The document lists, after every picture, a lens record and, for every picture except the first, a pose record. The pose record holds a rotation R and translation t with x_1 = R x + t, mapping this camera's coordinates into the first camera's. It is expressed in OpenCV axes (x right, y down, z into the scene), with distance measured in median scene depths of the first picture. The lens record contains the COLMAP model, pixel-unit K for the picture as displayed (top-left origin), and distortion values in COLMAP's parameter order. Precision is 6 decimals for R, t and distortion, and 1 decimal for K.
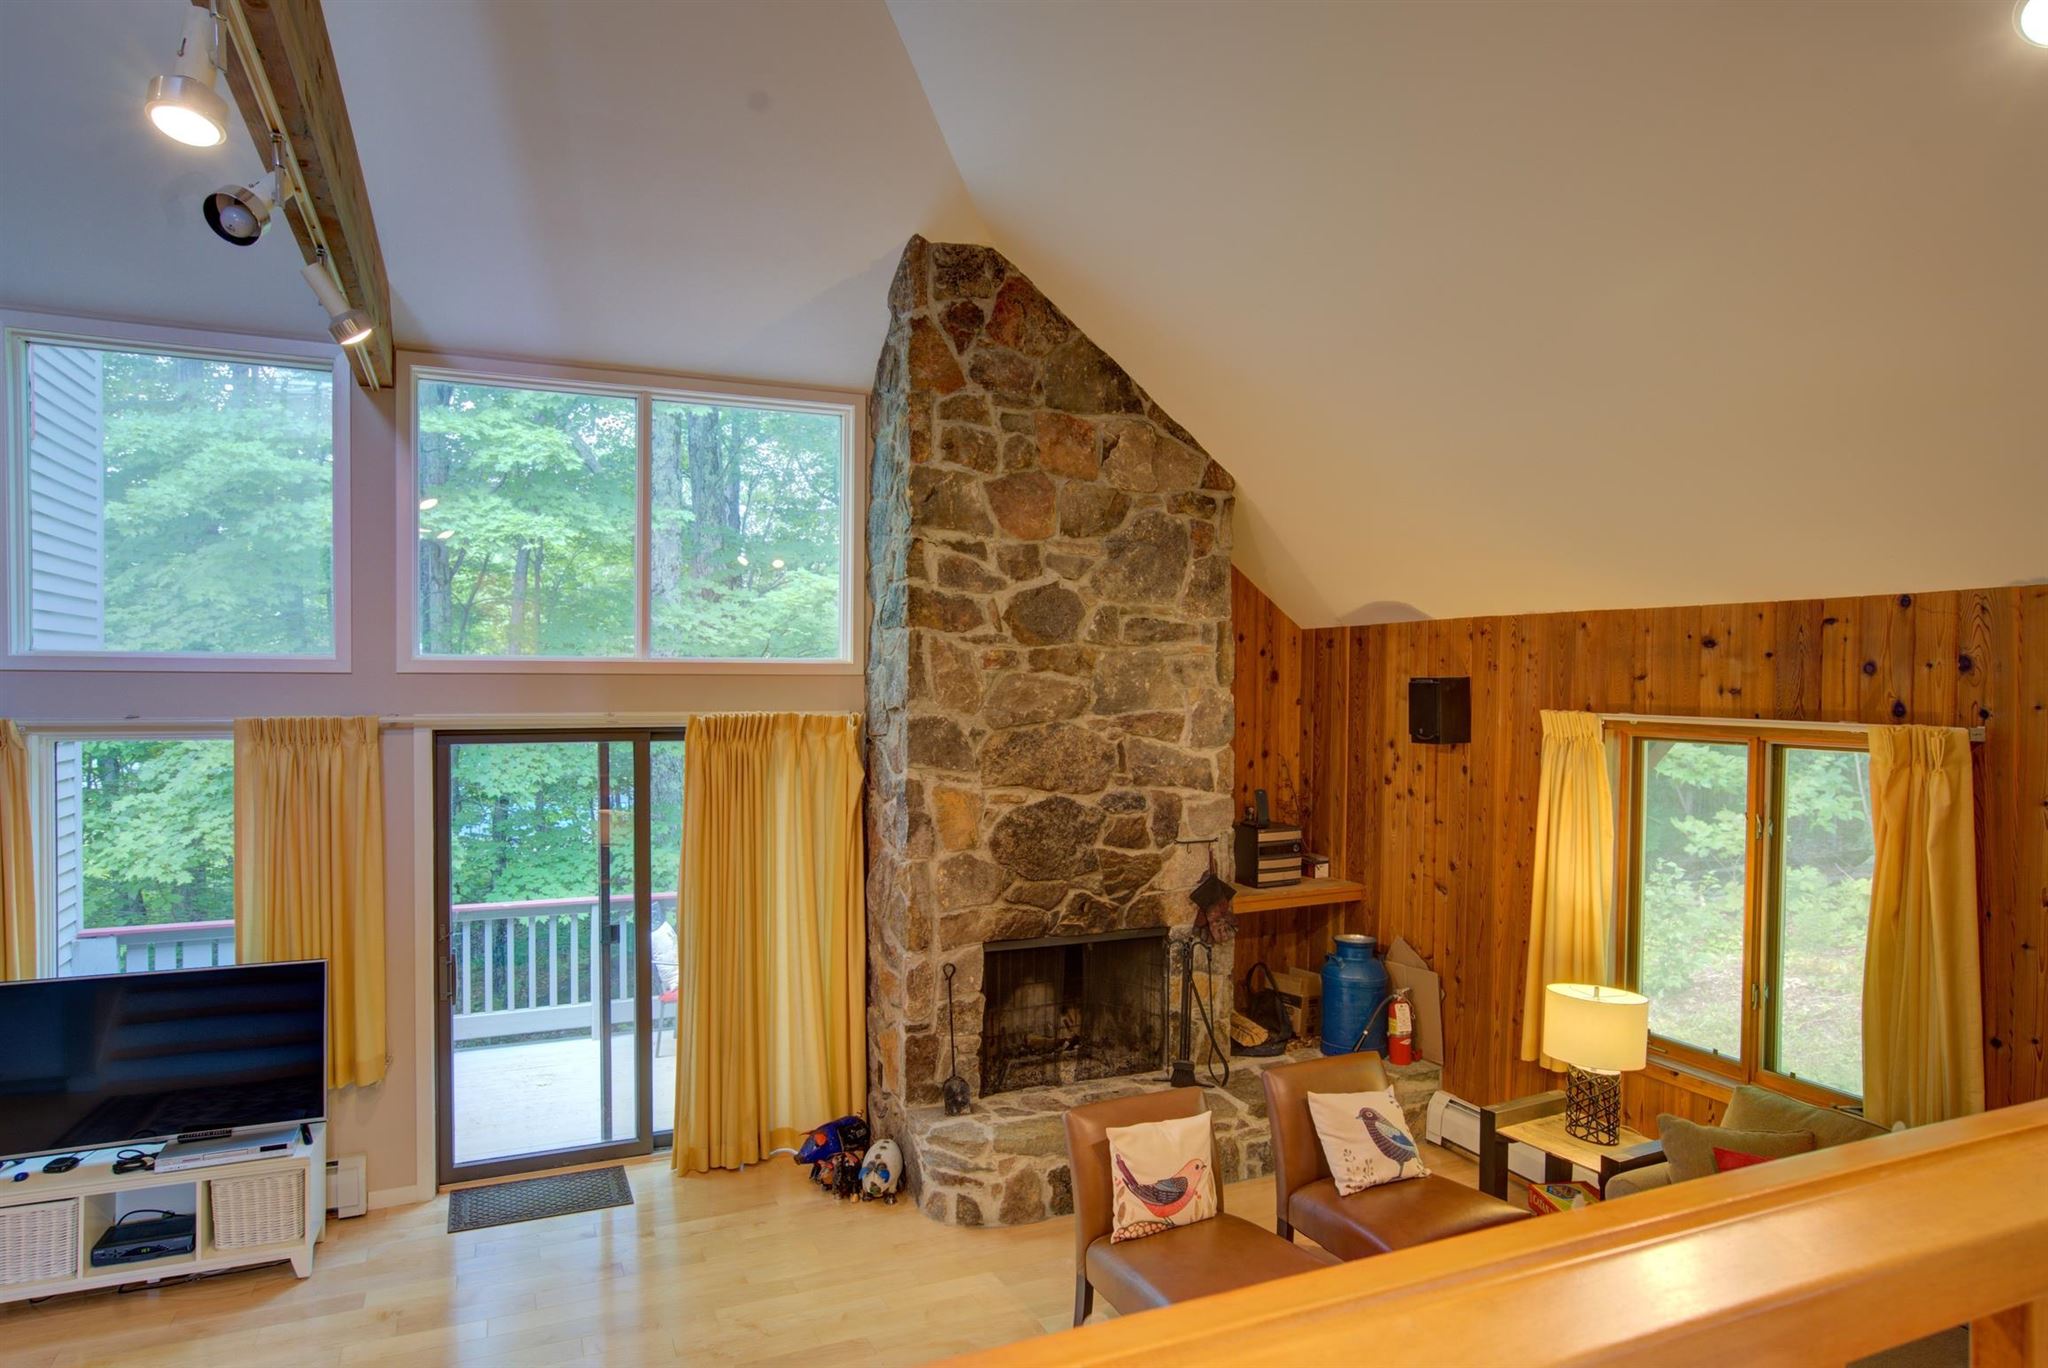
lens RADIAL K [[1177.4, 0, 997.0], [0, 1177.4, 708.0], [0, 0, 1]] dist [-0.042419, 0.041543]
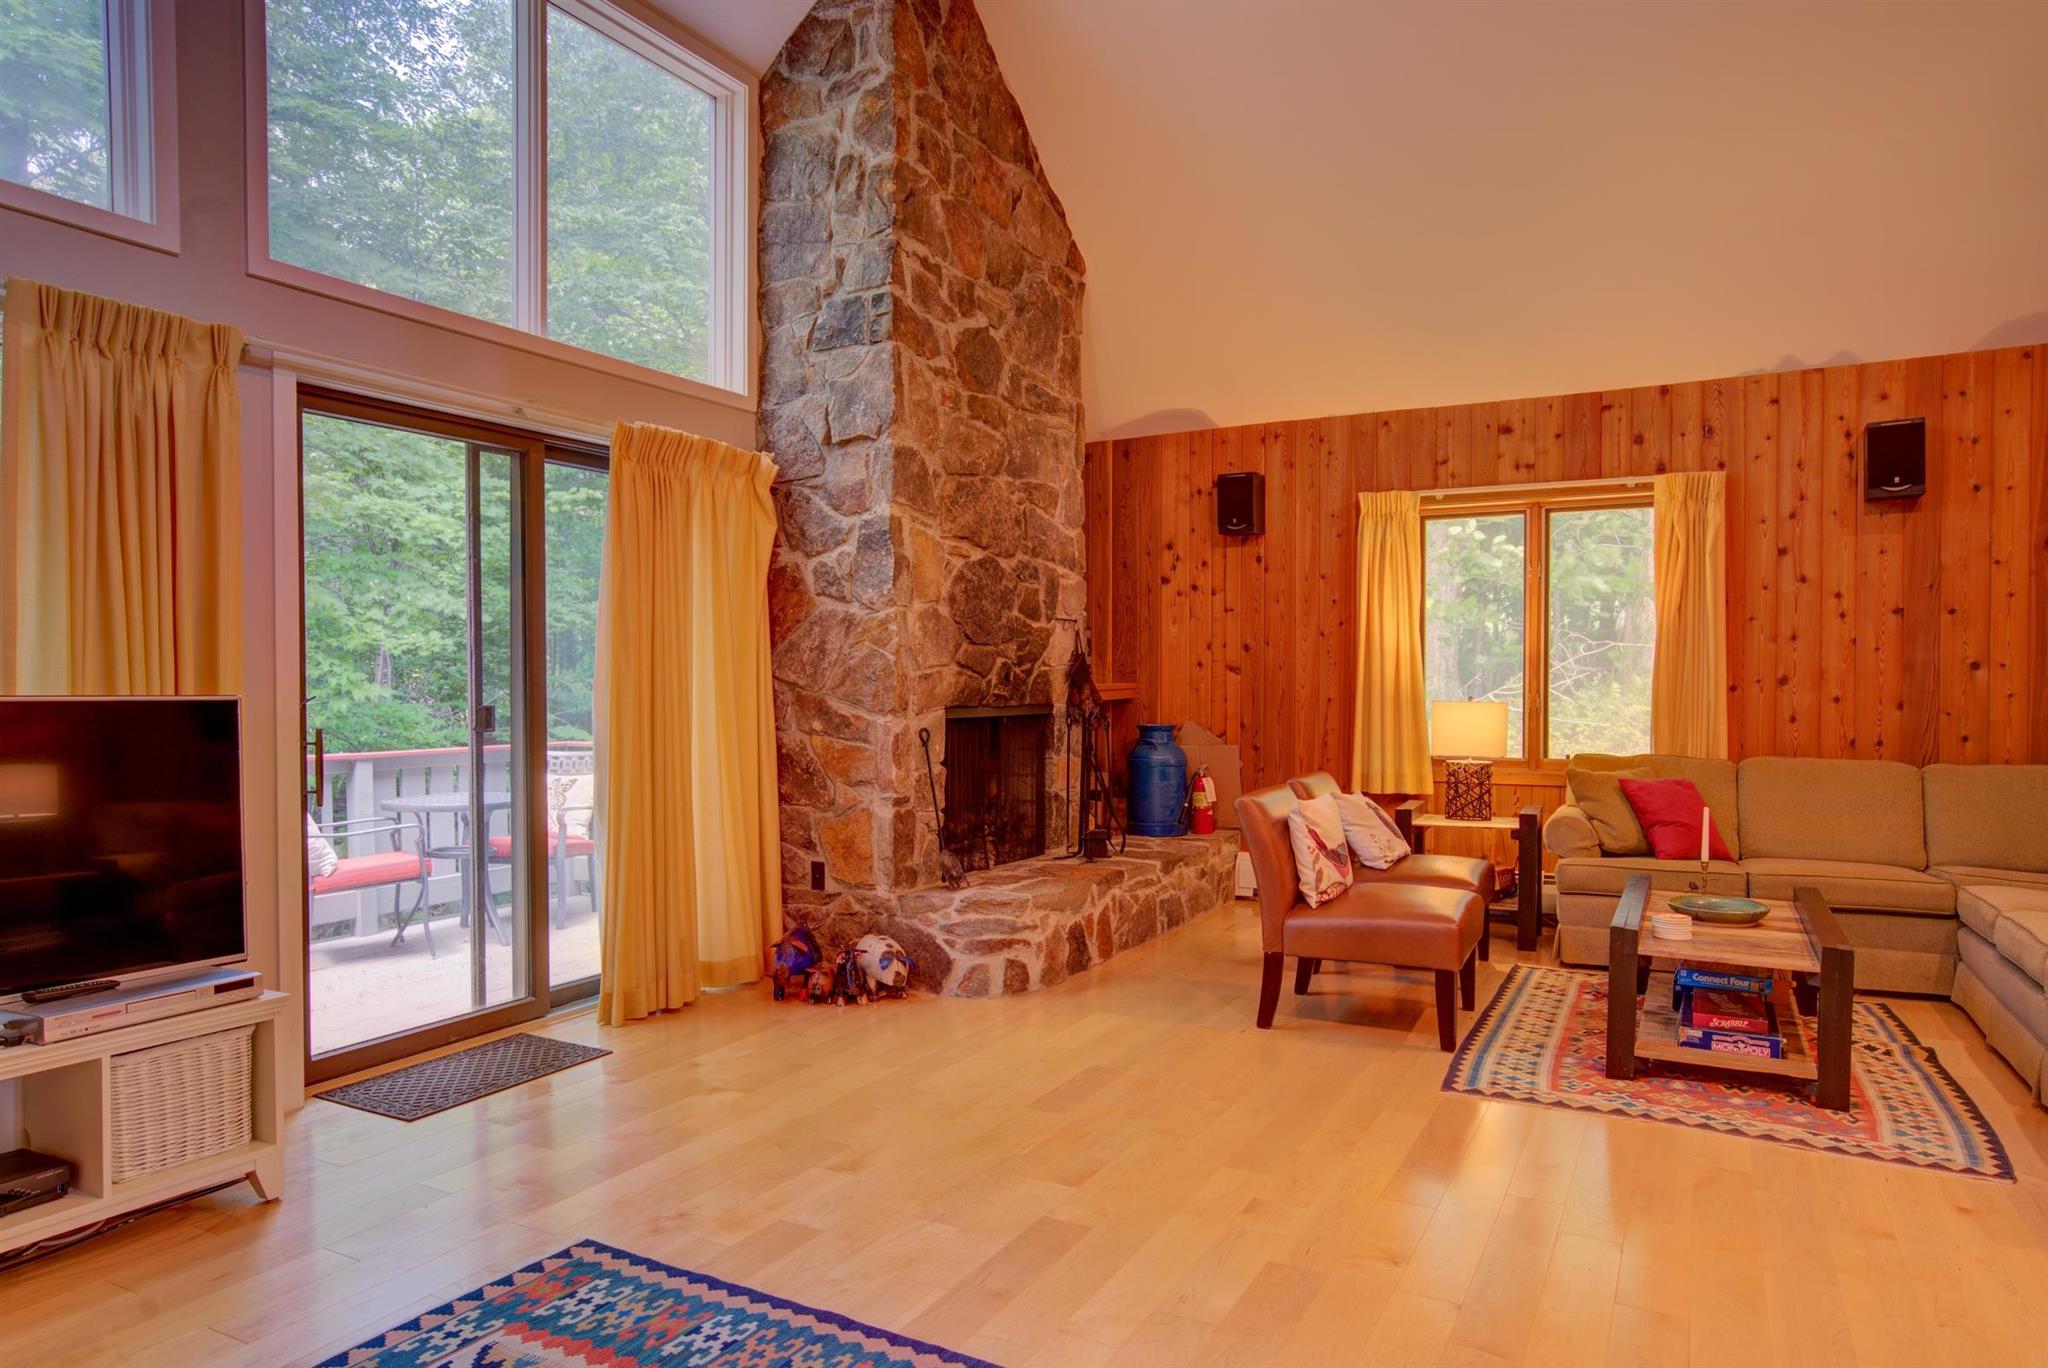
lens RADIAL K [[1257.6, 0, 992.7], [0, 1257.6, 696.1], [0, 0, 1]] dist [-0.031272, 0.046836]
pose [[0.798450, -0.012615, 0.601930, -0.567657], [0.015161, 0.999885, 0.000845, 0.191776], [-0.601871, 0.008451, 0.798549, 0.207686]]
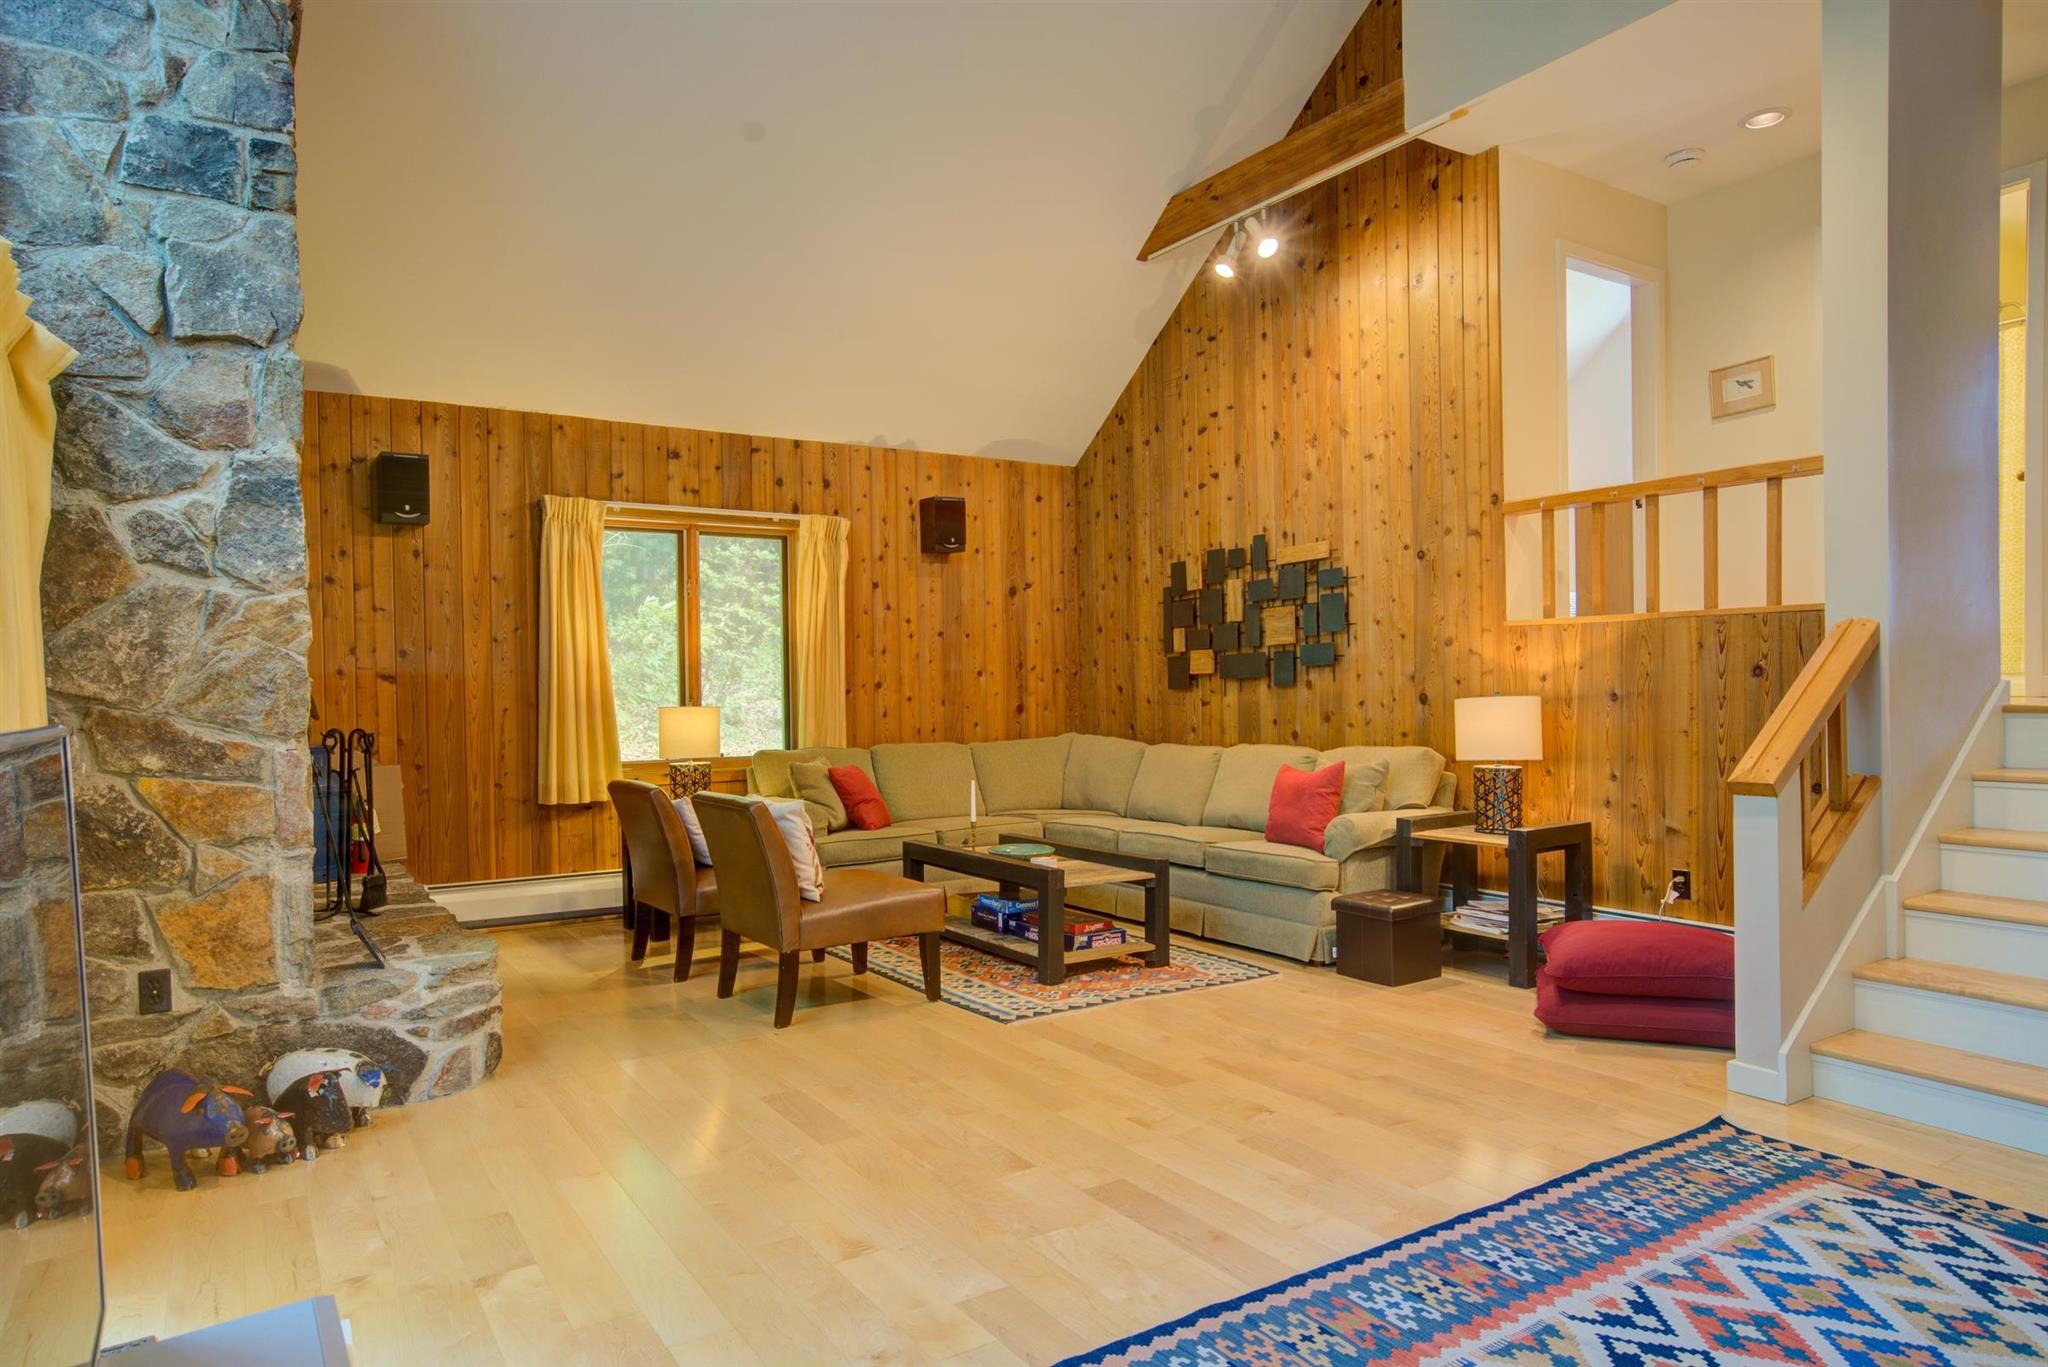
lens RADIAL K [[1257.6, 0, 992.7], [0, 1257.6, 695.6], [0, 0, 1]] dist [-0.031272, 0.046836]
pose [[-0.145000, -0.011922, 0.989360, -0.773270], [0.029788, 0.999422, 0.016409, 0.182368], [-0.988983, 0.031850, -0.144561, 0.722466]]
